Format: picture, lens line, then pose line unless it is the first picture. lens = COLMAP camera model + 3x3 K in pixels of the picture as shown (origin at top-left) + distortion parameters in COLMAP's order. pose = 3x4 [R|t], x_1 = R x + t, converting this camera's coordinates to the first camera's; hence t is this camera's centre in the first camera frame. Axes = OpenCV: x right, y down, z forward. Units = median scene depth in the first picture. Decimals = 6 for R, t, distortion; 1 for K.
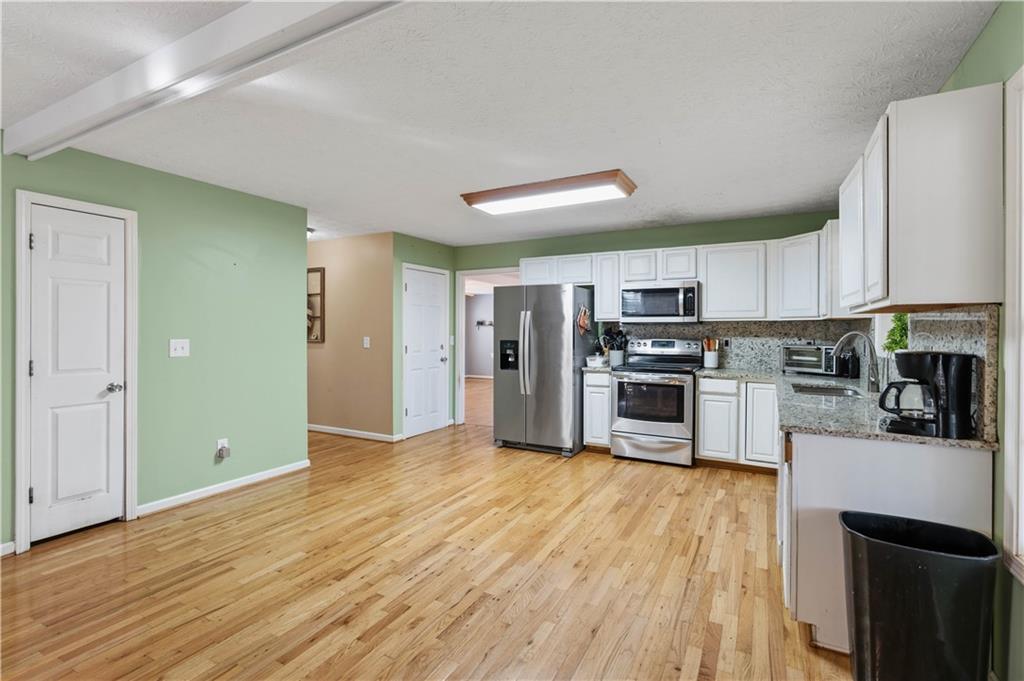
lens RADIAL K [[486.7, 0, 506.7], [0, 486.7, 335.3], [0, 0, 1]] dist [-0.019800, 0.001101]
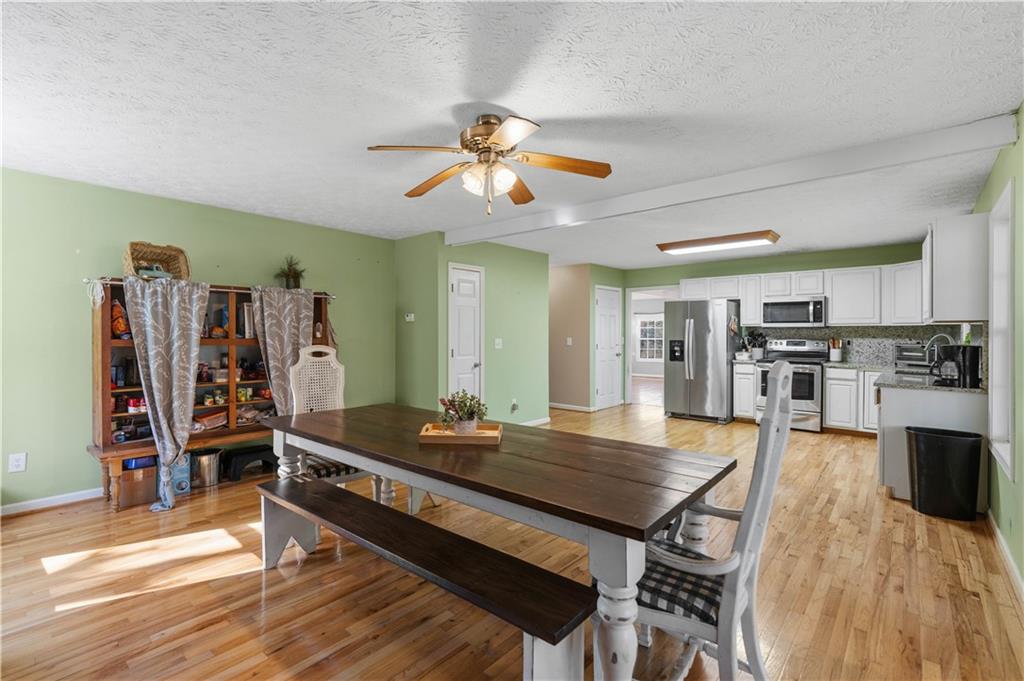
lens RADIAL K [[486.7, 0, 518.3], [0, 486.7, 334.8], [0, 0, 1]] dist [-0.019800, 0.001101]
pose [[0.982622, 0.000041, -0.185618, -0.189648], [-0.000937, 0.999988, -0.004739, 0.001959], [0.185616, 0.004831, 0.982611, -0.466053]]
